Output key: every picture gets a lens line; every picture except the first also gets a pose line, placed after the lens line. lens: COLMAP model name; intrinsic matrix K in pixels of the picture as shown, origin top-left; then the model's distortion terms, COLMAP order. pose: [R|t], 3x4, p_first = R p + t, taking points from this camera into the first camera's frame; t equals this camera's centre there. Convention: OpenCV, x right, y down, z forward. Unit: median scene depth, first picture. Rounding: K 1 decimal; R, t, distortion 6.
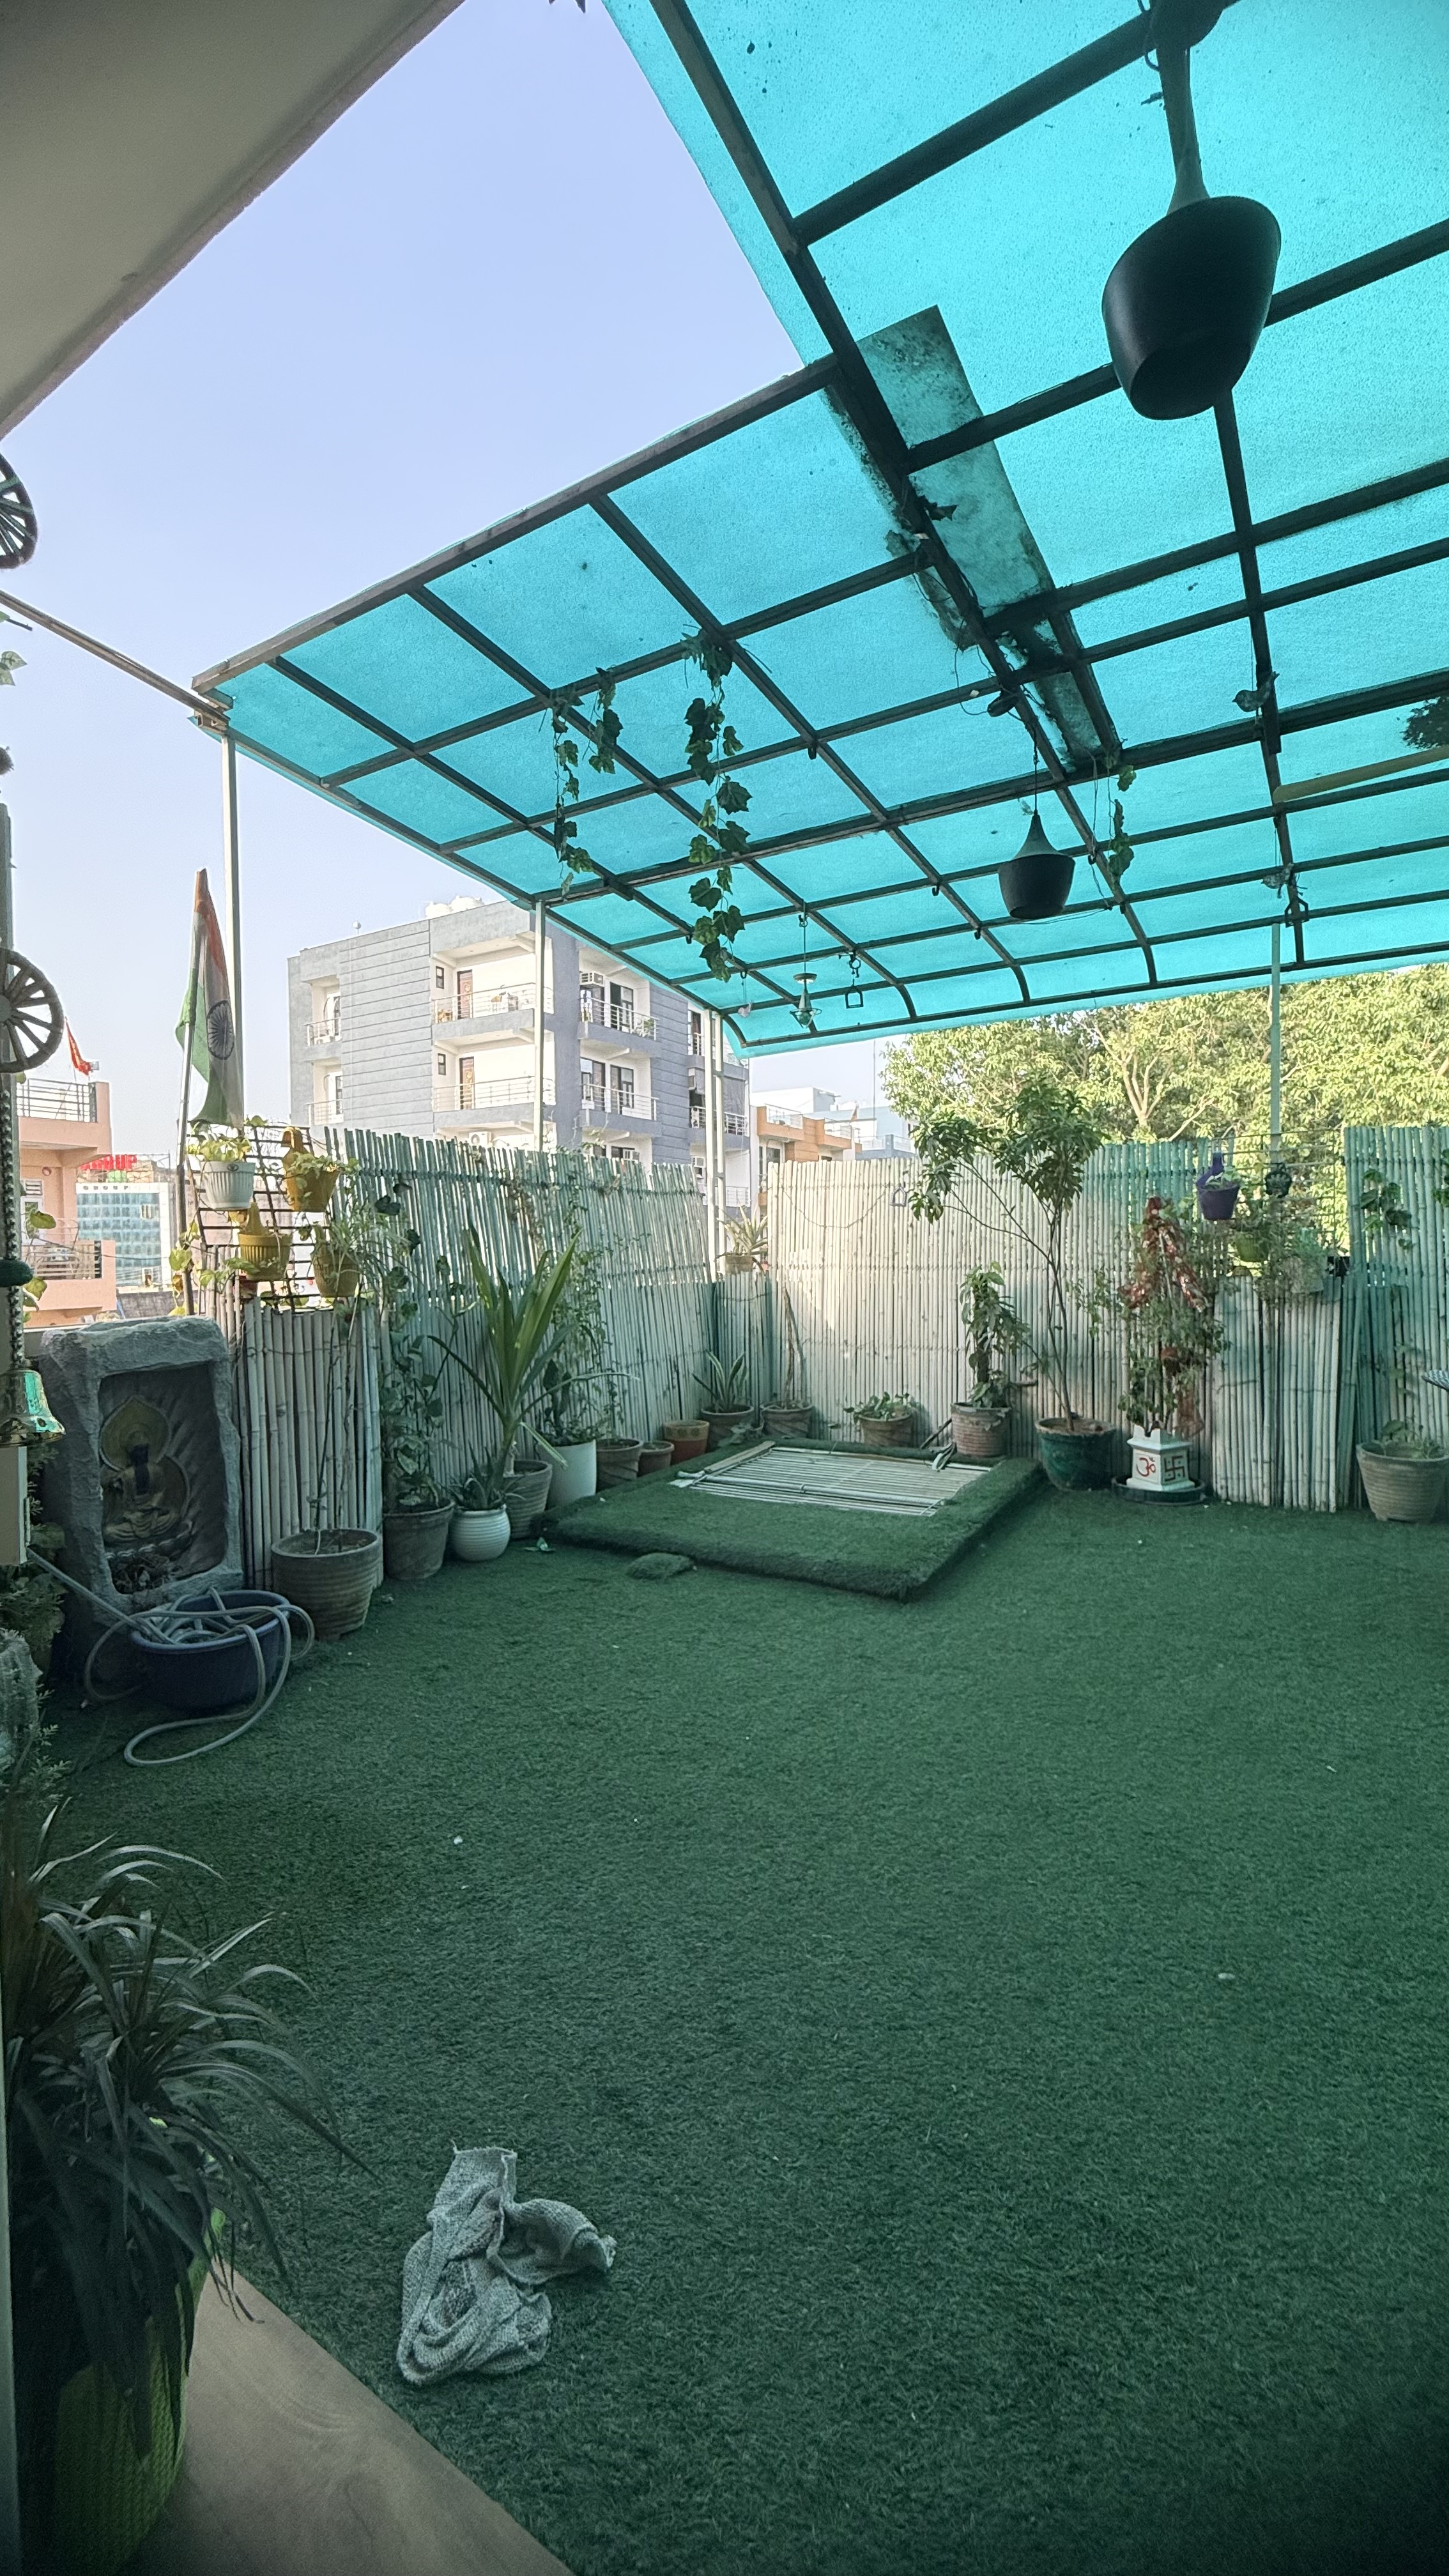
lens RADIAL K [[1027.9, 0, 723.7], [0, 1027.9, 1282.2], [0, 0, 1]] dist [-0.000369, -0.000244]
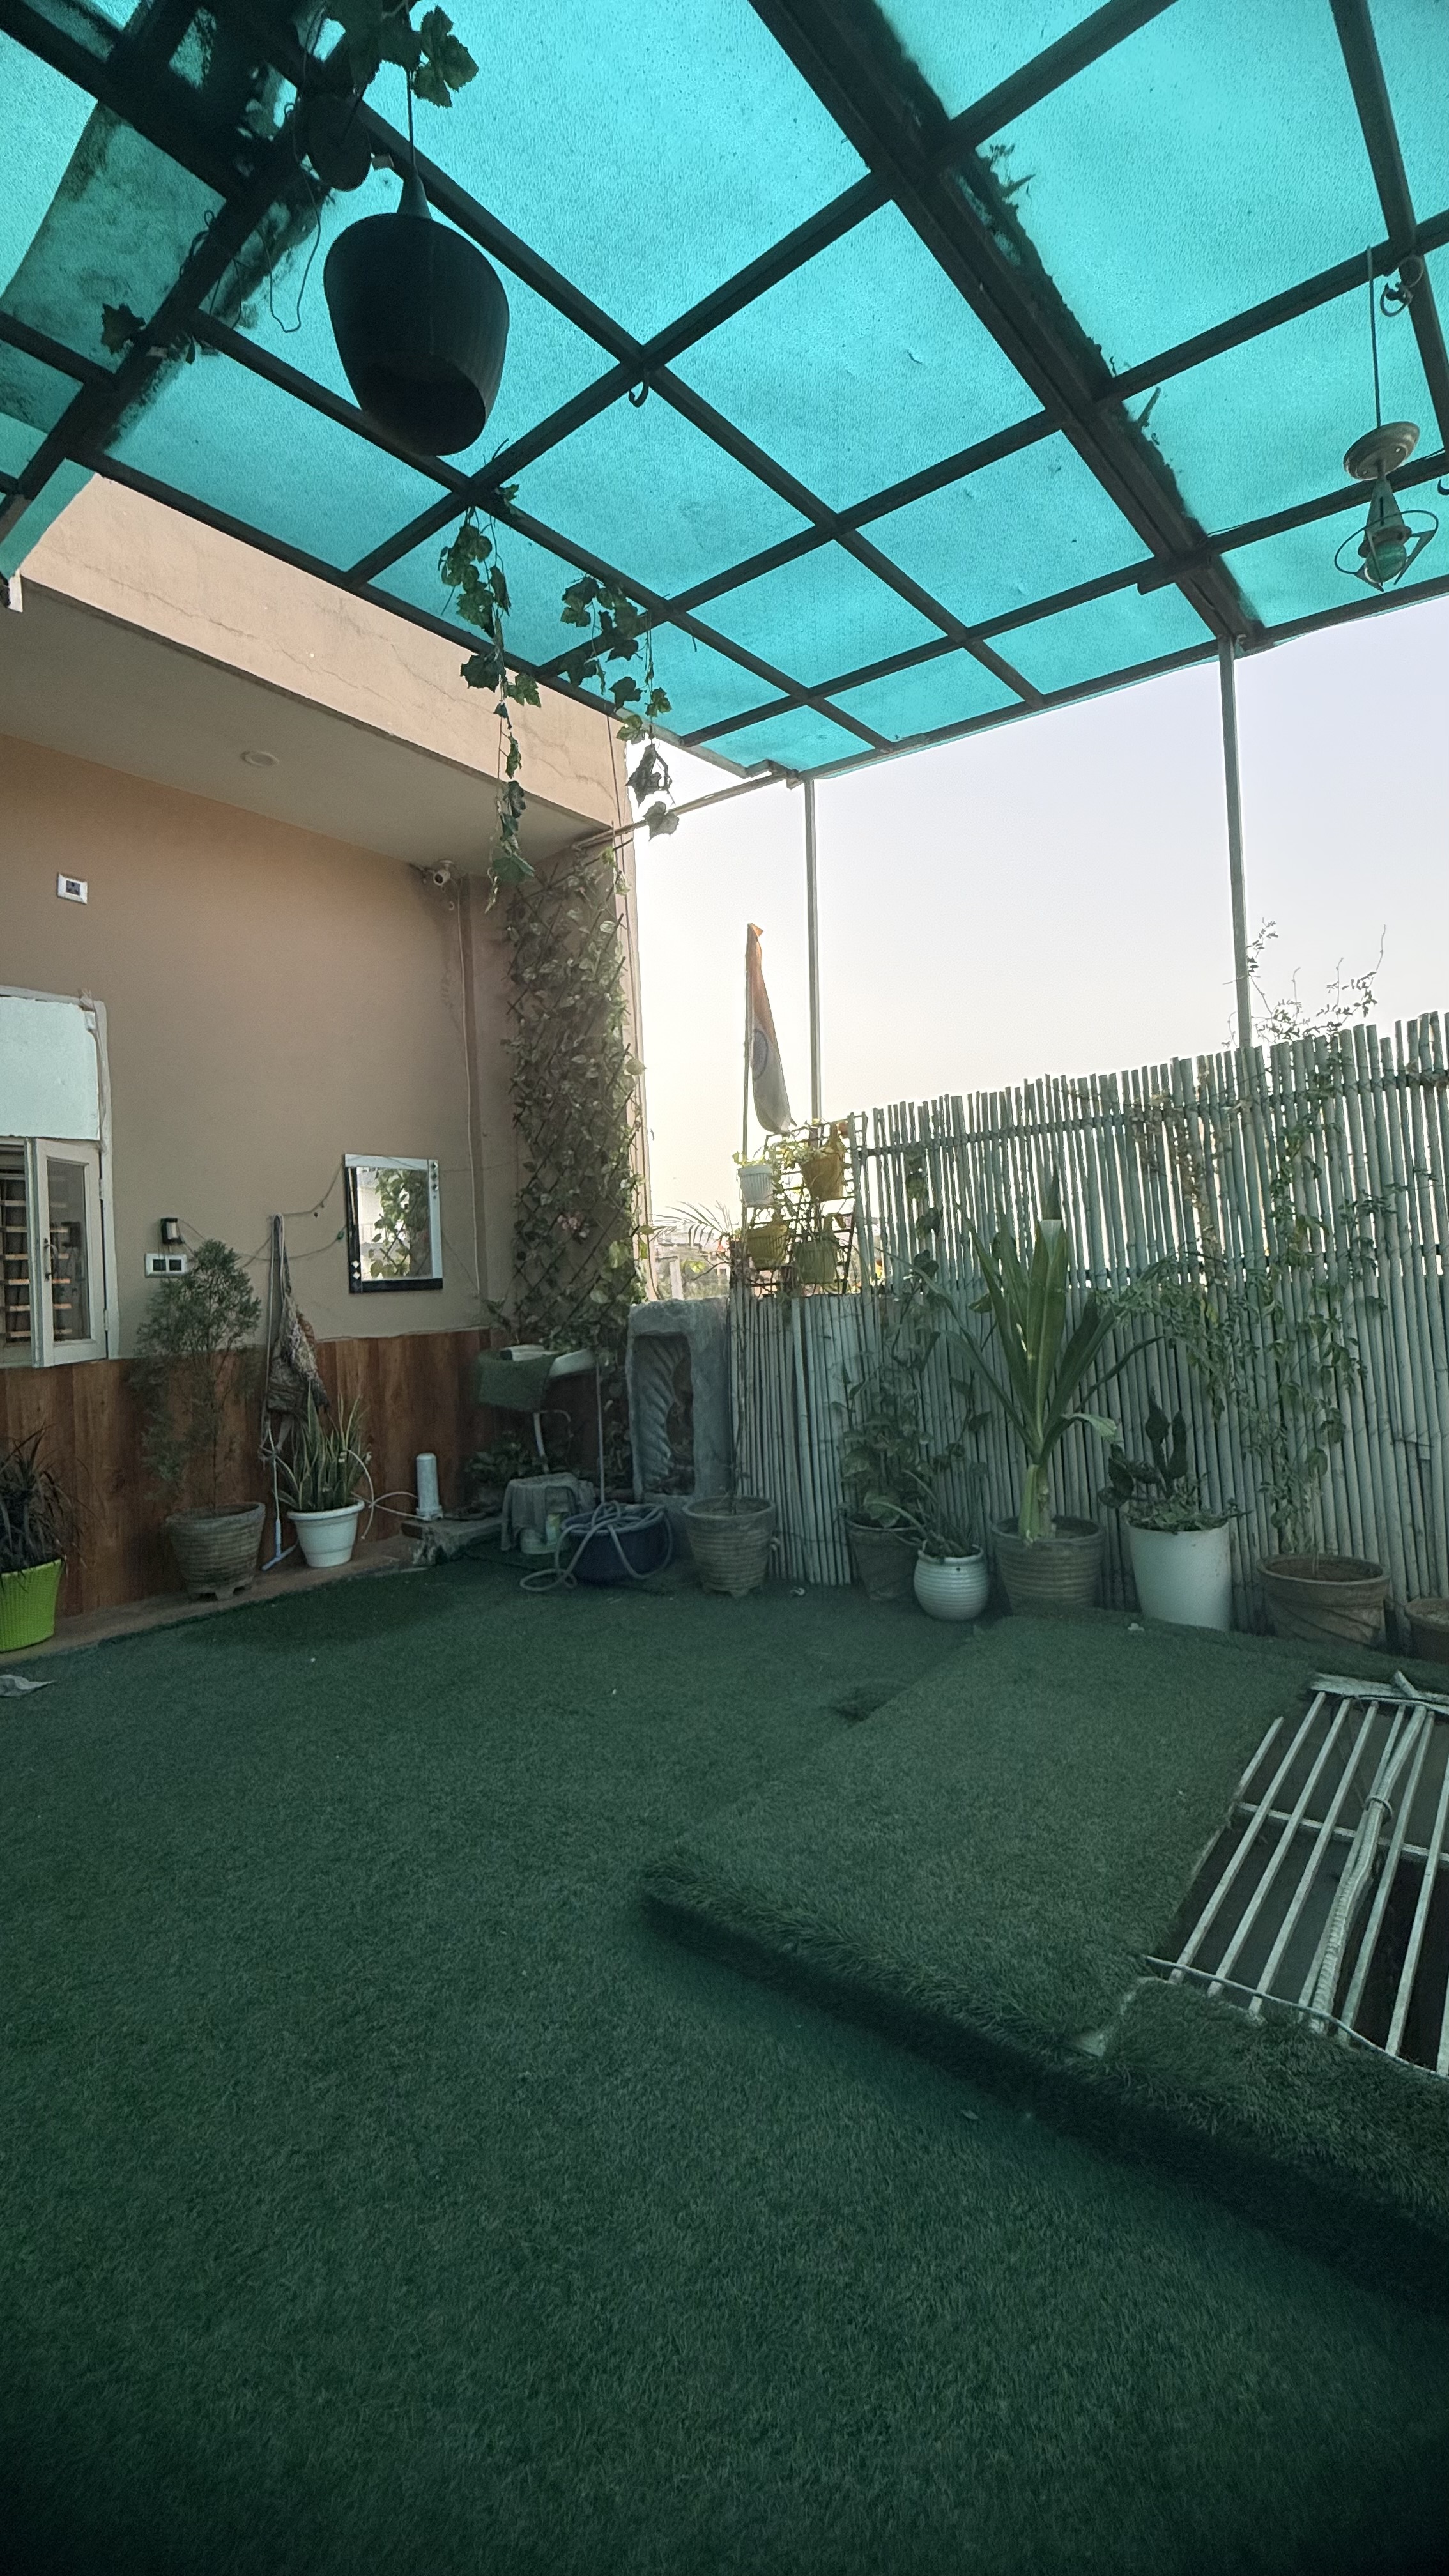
lens RADIAL K [[1027.9, 0, 723.7], [0, 1027.9, 1282.2], [0, 0, 1]] dist [-0.000369, -0.000244]
pose [[-0.164206, 0.030433, -0.985957, 0.812752], [0.005204, 0.999537, 0.029985, -0.017658], [0.986412, -0.000207, -0.164288, 1.364575]]
